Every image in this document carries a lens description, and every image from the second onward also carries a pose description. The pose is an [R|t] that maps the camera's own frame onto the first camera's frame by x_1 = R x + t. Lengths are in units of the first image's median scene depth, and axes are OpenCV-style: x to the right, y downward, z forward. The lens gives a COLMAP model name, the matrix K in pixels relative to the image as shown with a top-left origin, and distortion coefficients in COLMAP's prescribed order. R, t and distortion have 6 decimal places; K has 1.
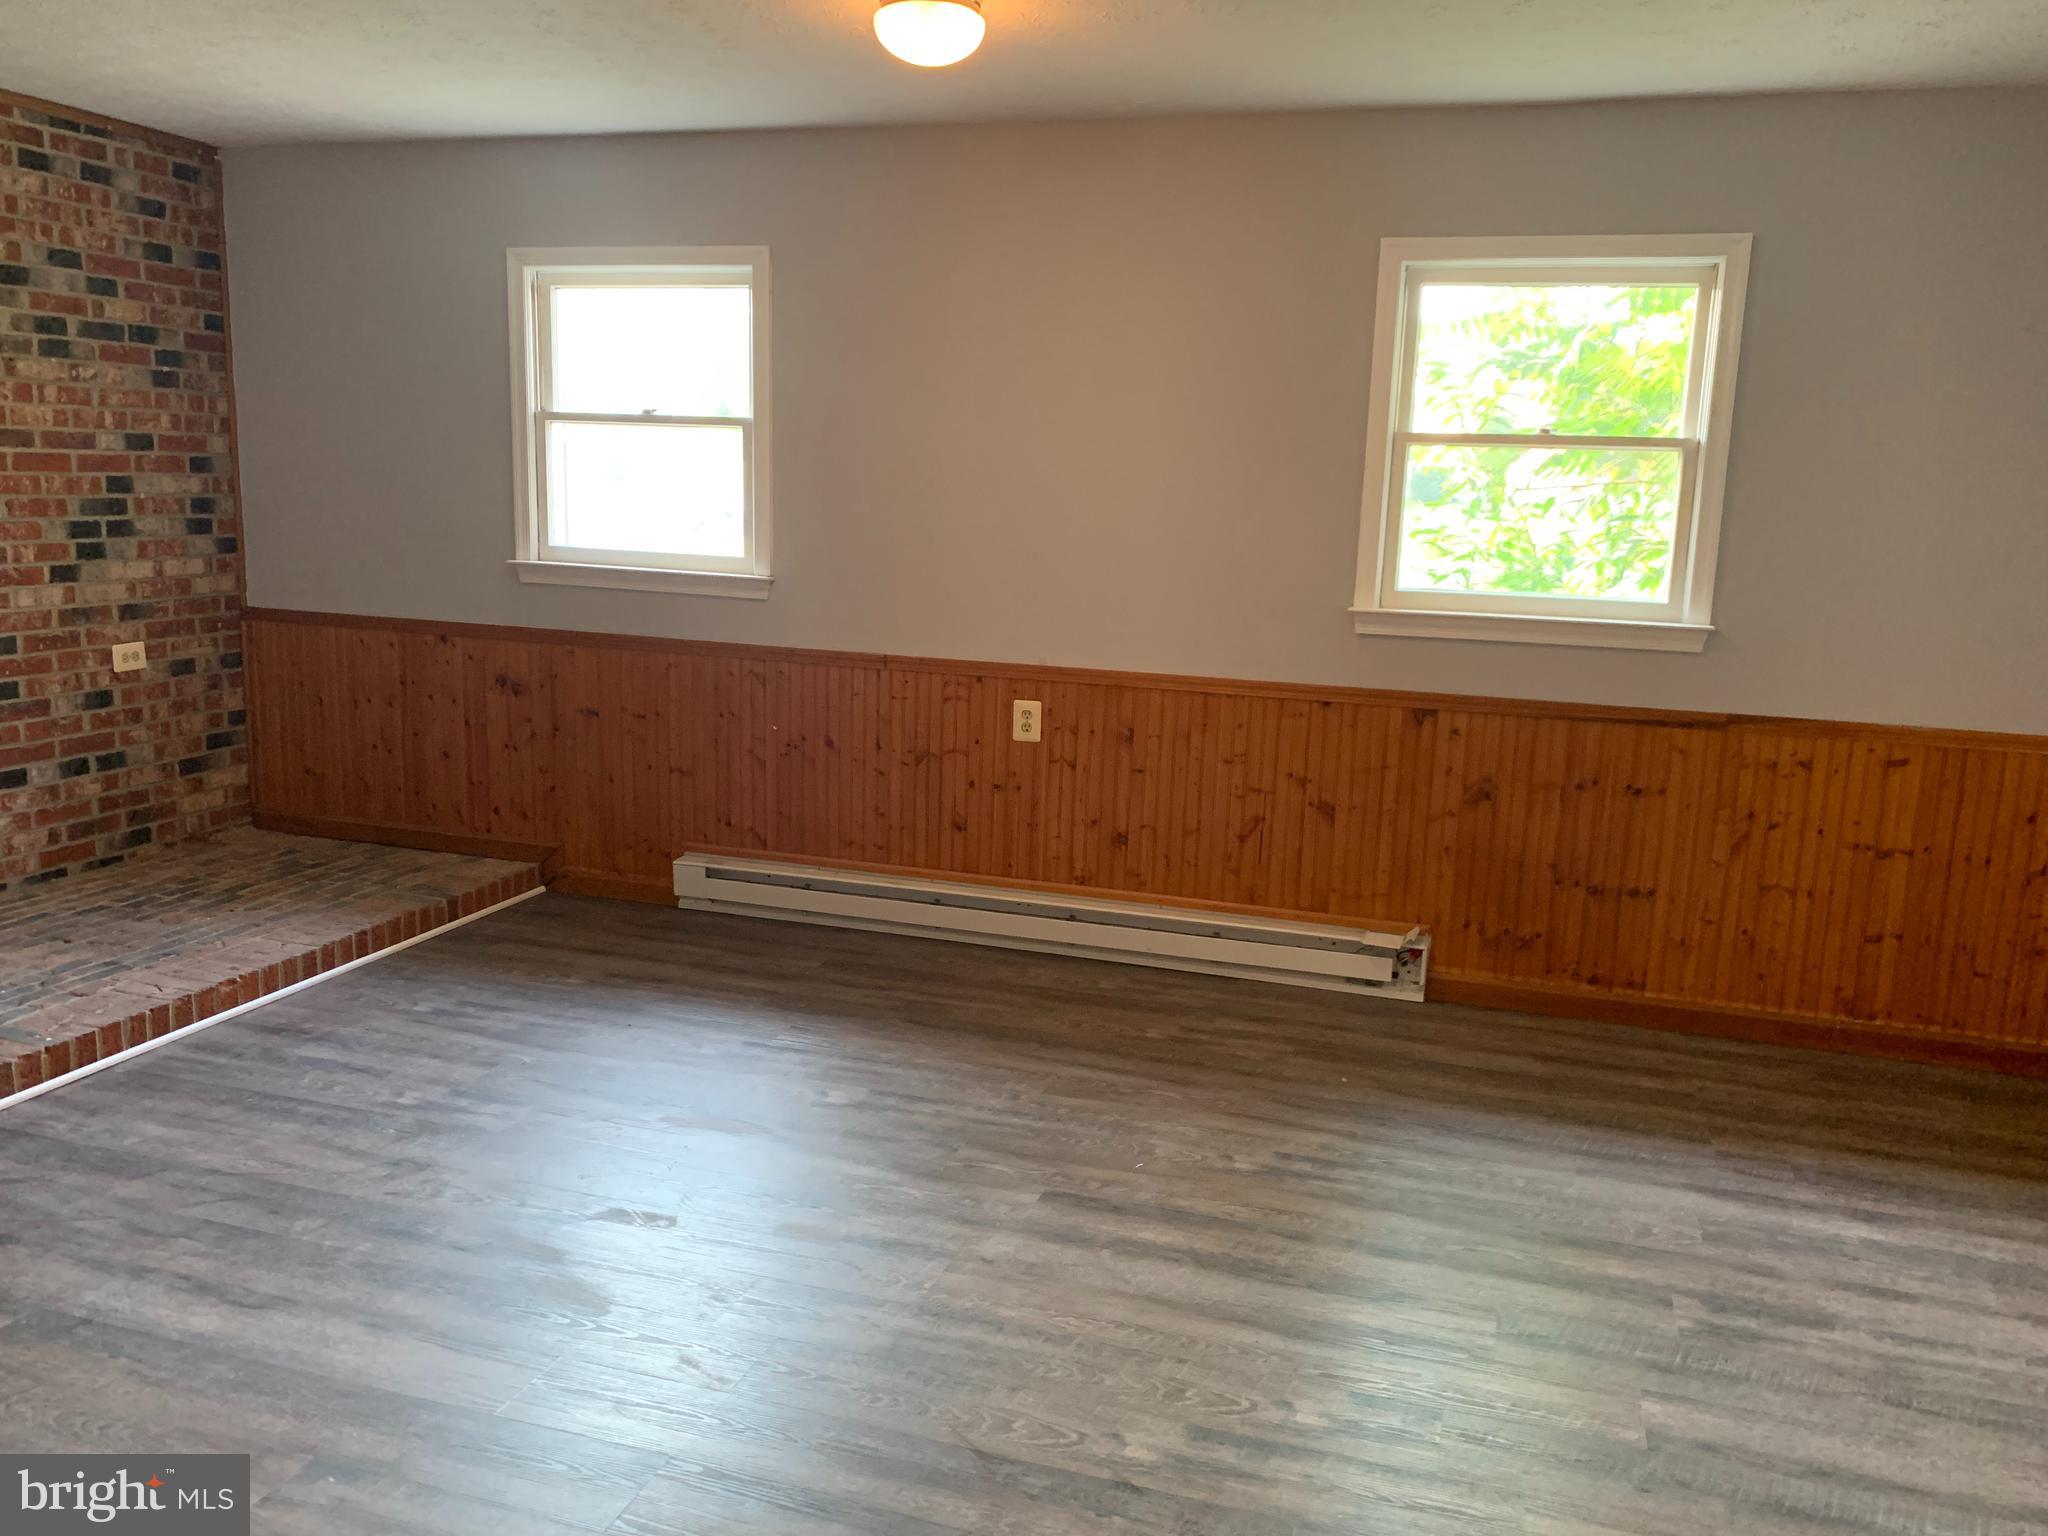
lens RADIAL K [[1551.8, 0, 1102.9], [0, 1551.8, 758.0], [0, 0, 1]] dist [0.040740, -0.061845]
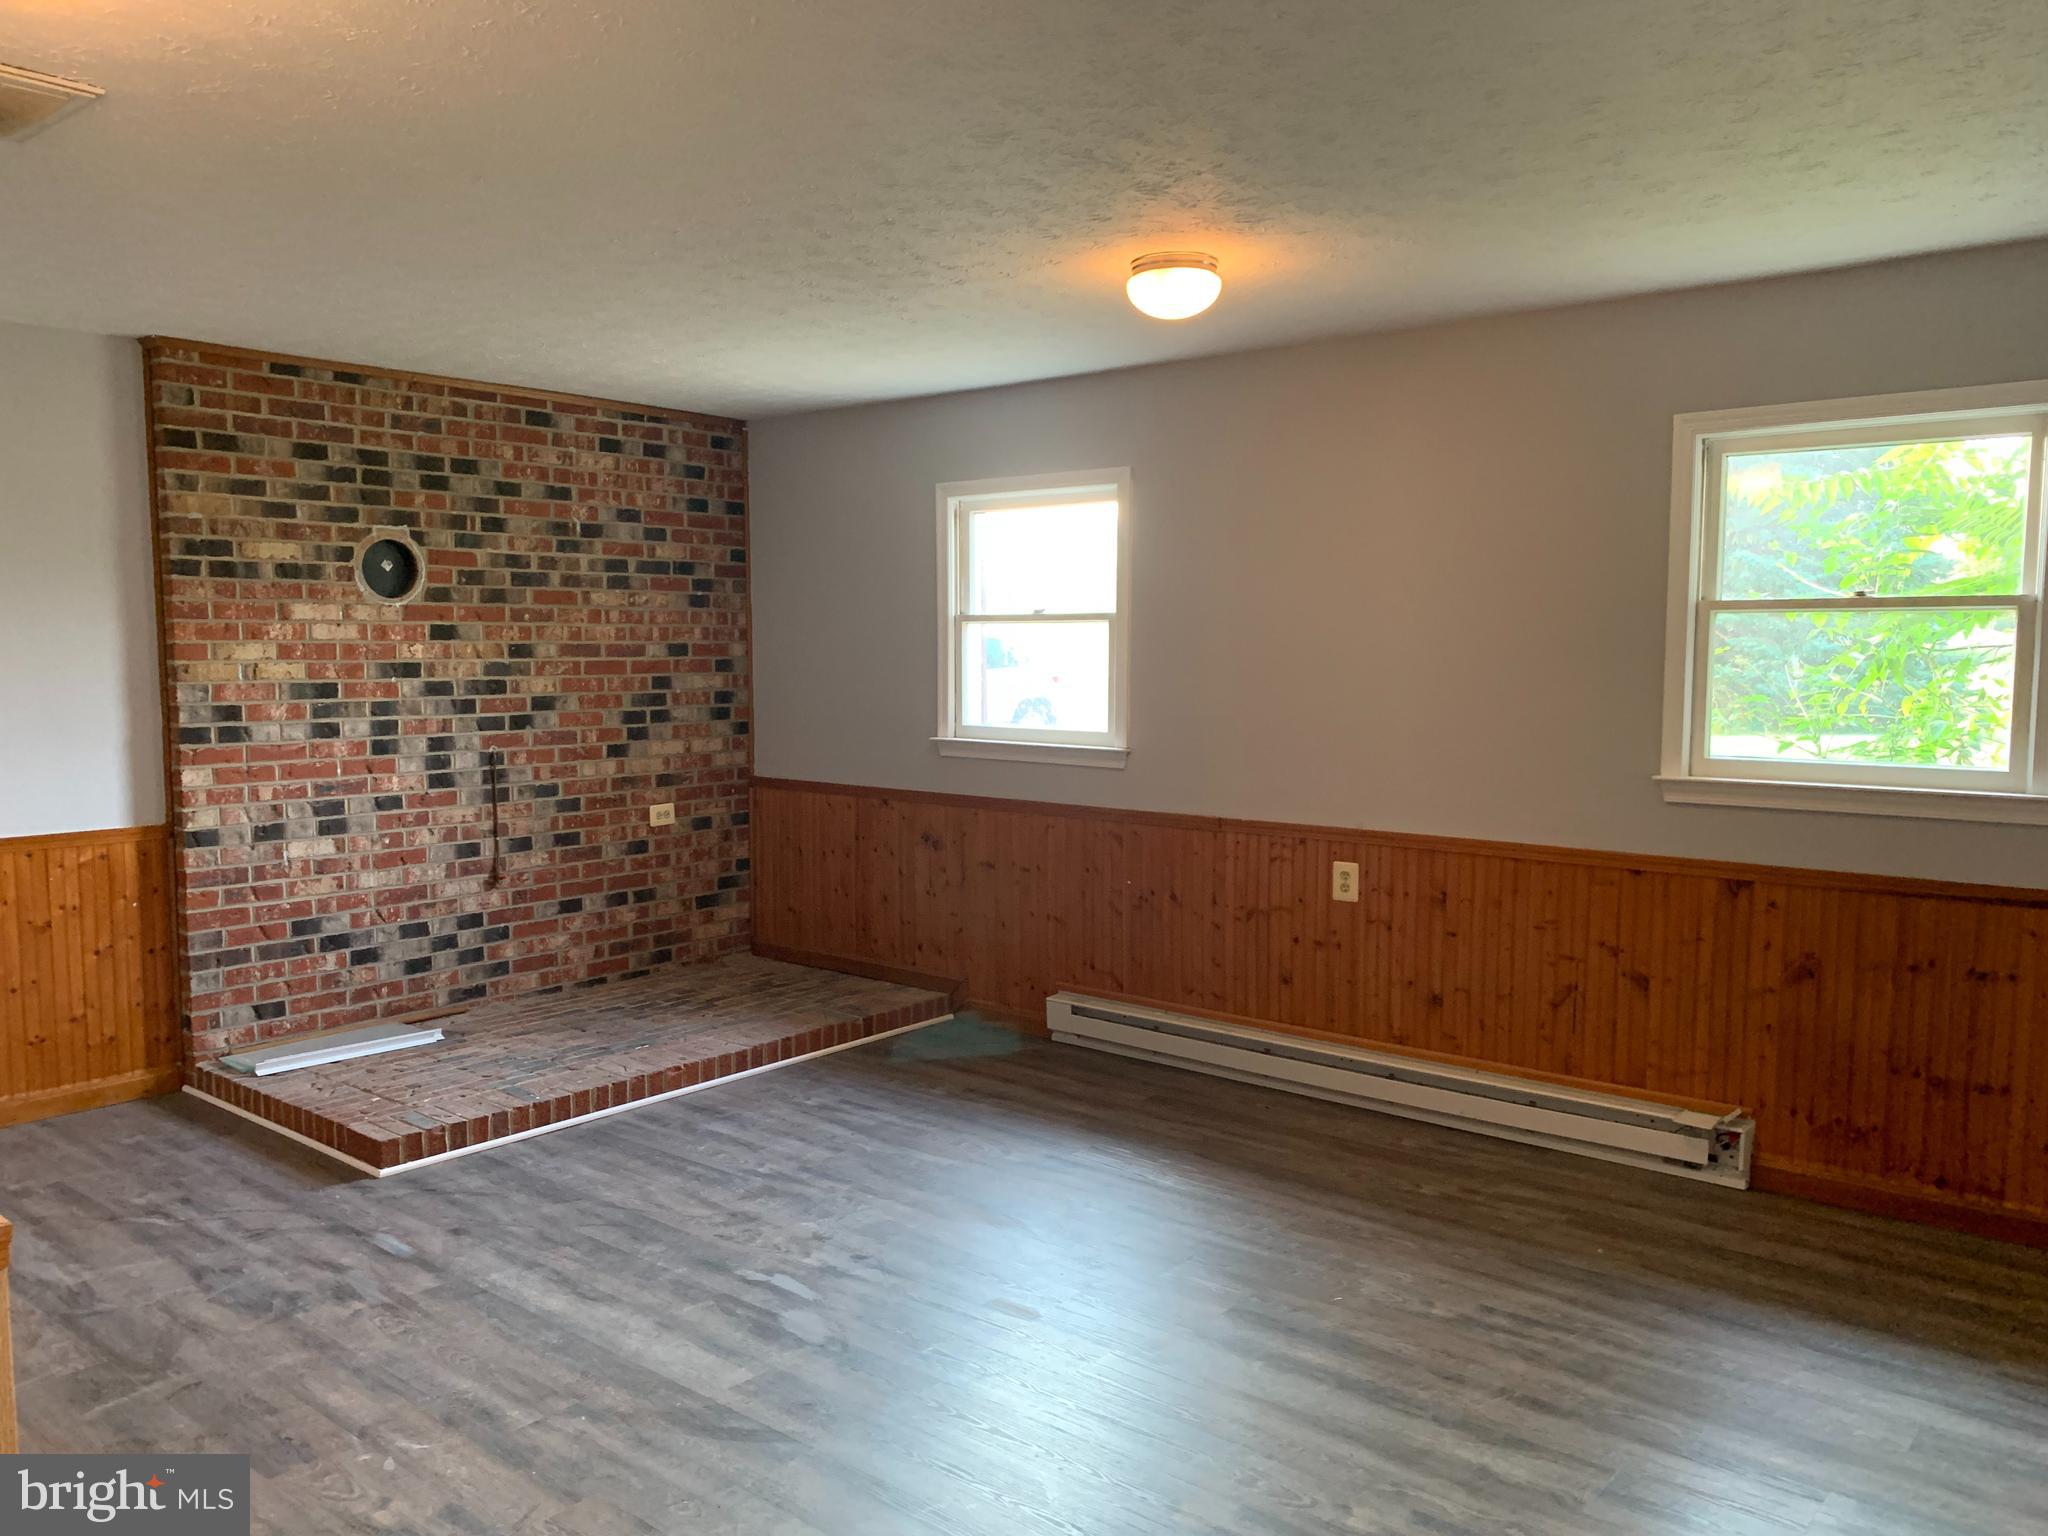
lens RADIAL K [[1551.8, 0, 1045.6], [0, 1551.8, 767.5], [0, 0, 1]] dist [0.040740, -0.061845]
pose [[0.922127, -0.002018, -0.386881, 0.177010], [-0.037695, 0.994760, -0.095035, 0.006947], [0.385045, 0.102218, 0.917219, -0.062842]]
